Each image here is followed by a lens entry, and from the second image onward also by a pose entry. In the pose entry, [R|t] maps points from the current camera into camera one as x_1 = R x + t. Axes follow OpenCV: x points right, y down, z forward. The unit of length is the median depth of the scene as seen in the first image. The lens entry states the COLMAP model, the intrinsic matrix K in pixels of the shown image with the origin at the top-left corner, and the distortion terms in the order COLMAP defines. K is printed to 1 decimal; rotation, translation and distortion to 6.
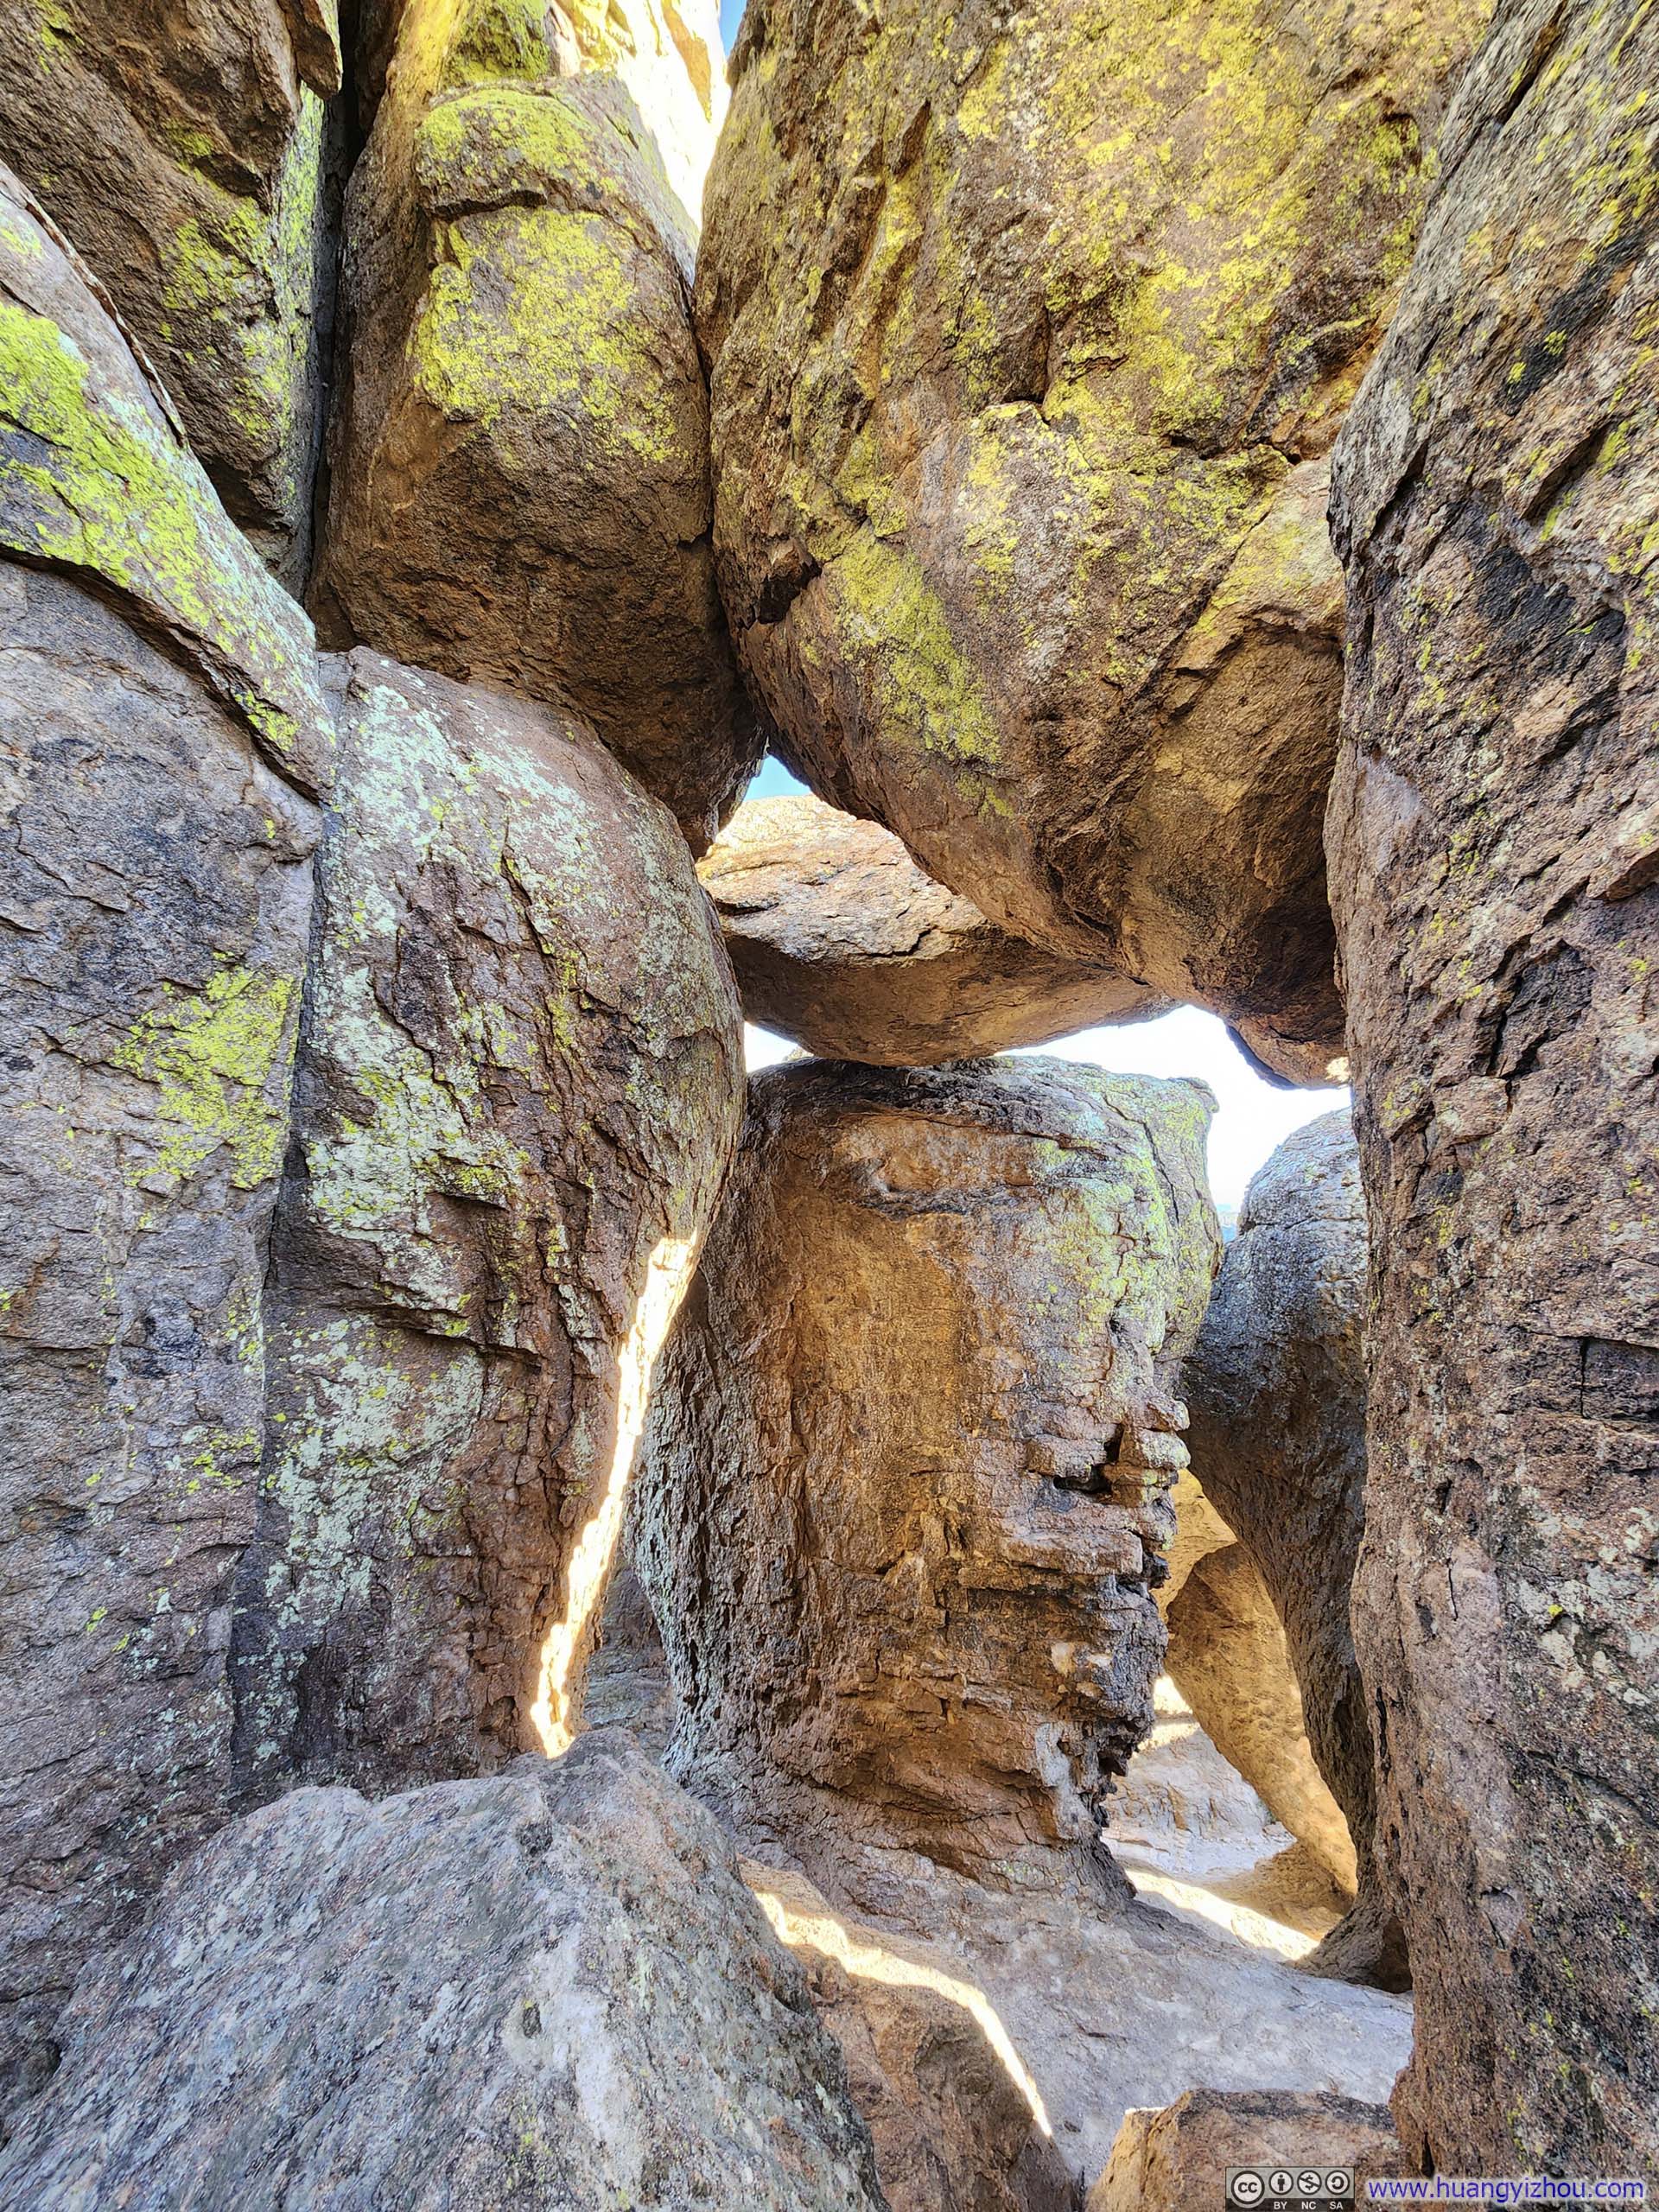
lens RADIAL K [[895.5, 0, 831.1], [0, 895.5, 1109.7], [0, 0, 1]] dist [0.003093, 0.000030]
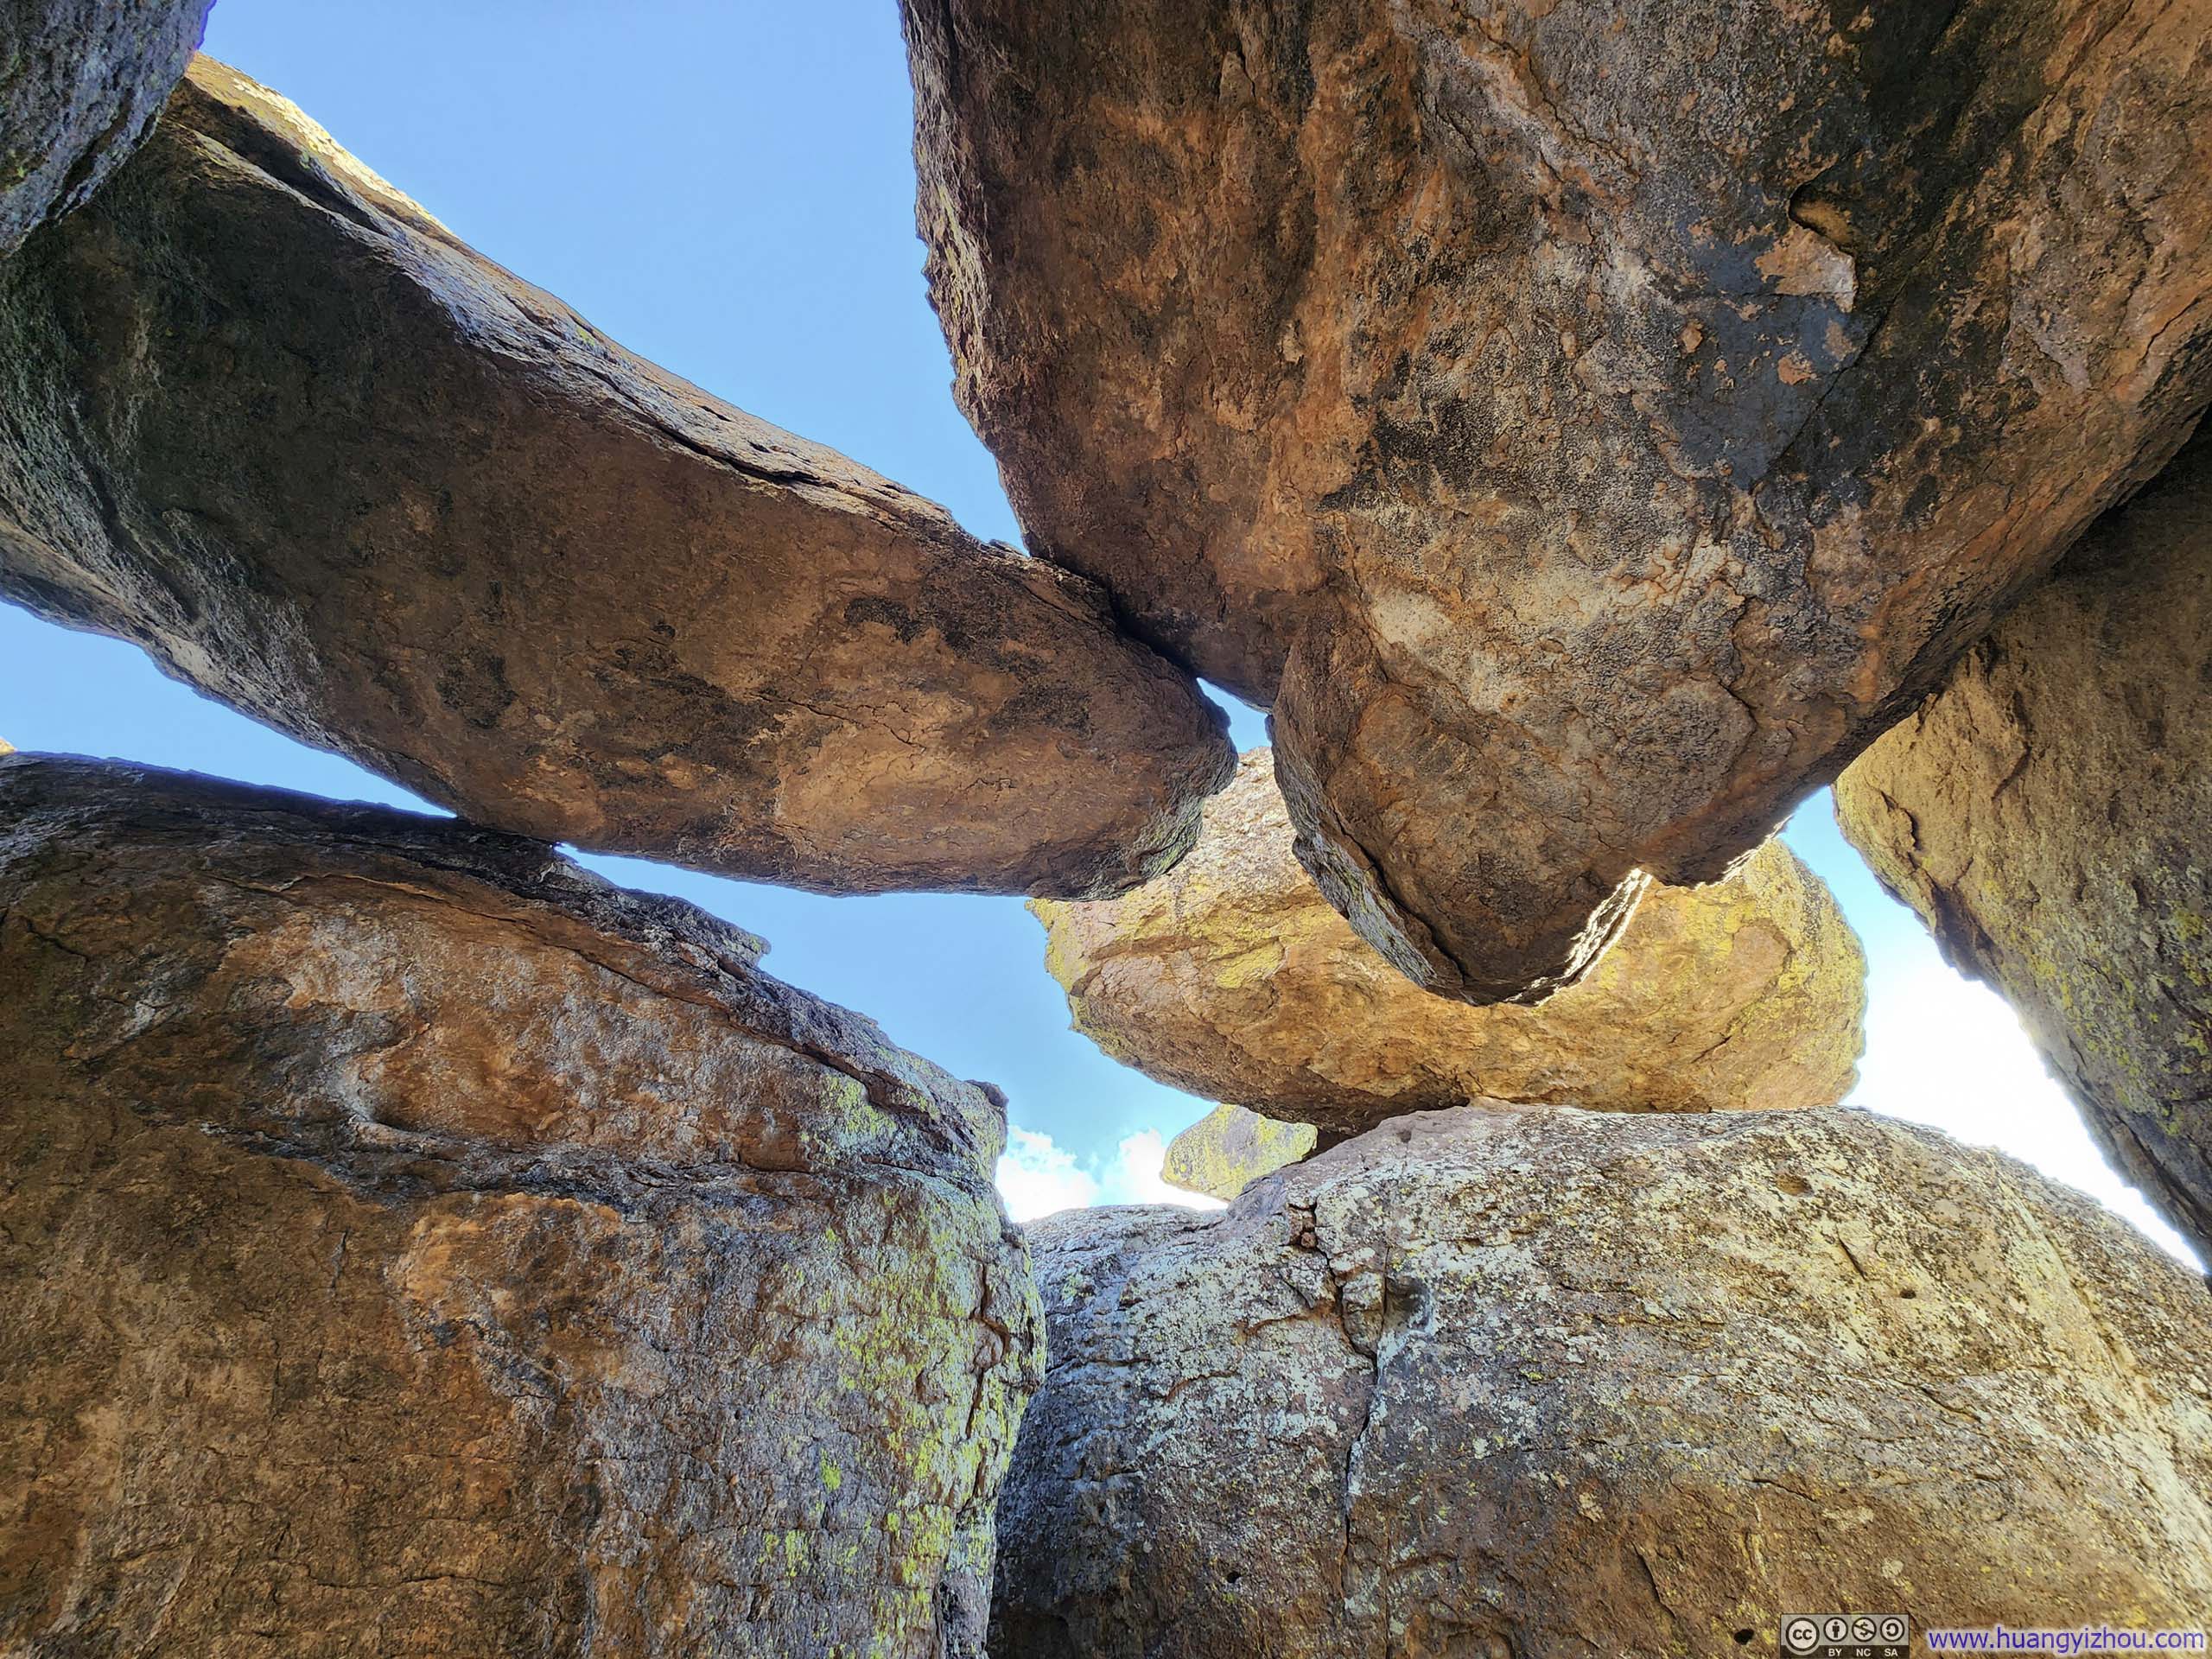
lens RADIAL K [[895.5, 0, 1093.1], [0, 895.5, 820.8], [0, 0, 1]] dist [0.003093, 0.000030]
pose [[0.705514, 0.408451, 0.579153, 0.015820], [-0.092427, 0.863259, -0.496227, 0.134919], [-0.702643, 0.296566, 0.646793, 0.590632]]
